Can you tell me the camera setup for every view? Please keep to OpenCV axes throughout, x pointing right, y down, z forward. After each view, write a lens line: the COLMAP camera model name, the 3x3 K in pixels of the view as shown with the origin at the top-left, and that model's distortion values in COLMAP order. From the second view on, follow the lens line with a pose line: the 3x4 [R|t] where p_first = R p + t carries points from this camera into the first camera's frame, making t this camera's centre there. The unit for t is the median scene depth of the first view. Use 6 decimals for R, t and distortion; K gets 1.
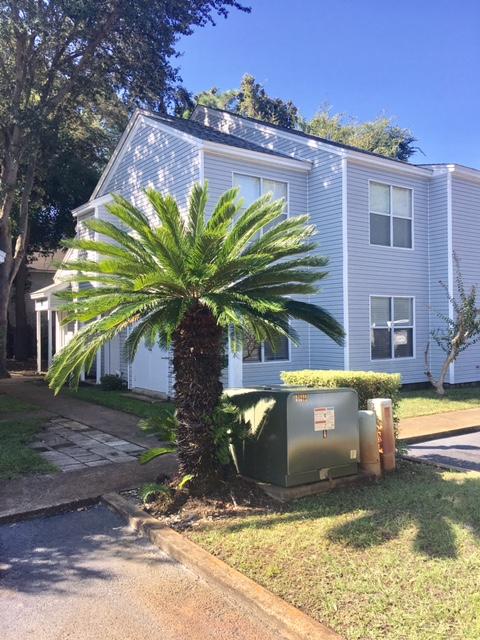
lens RADIAL K [[543.1, 0, 239.9], [0, 543.1, 317.4], [0, 0, 1]] dist [0.076110, -0.116721]
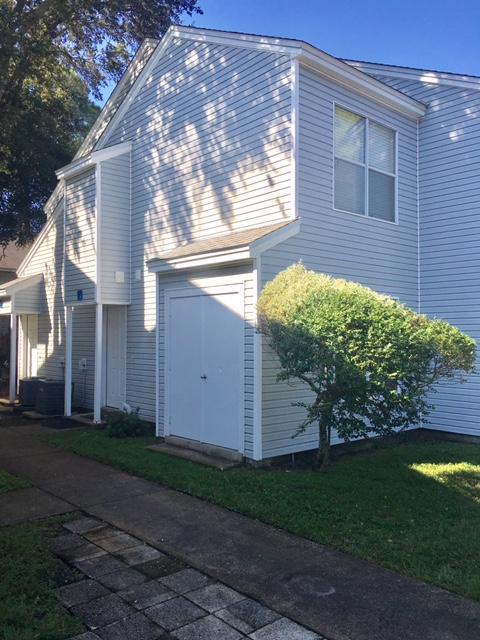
lens RADIAL K [[543.1, 0, 239.9], [0, 543.1, 317.4], [0, 0, 1]] dist [0.076110, -0.116721]
pose [[0.994330, 0.014025, 0.105414, -0.168782], [-0.012180, 0.999762, -0.018125, 0.000855], [-0.105643, 0.016738, 0.994263, 0.329420]]
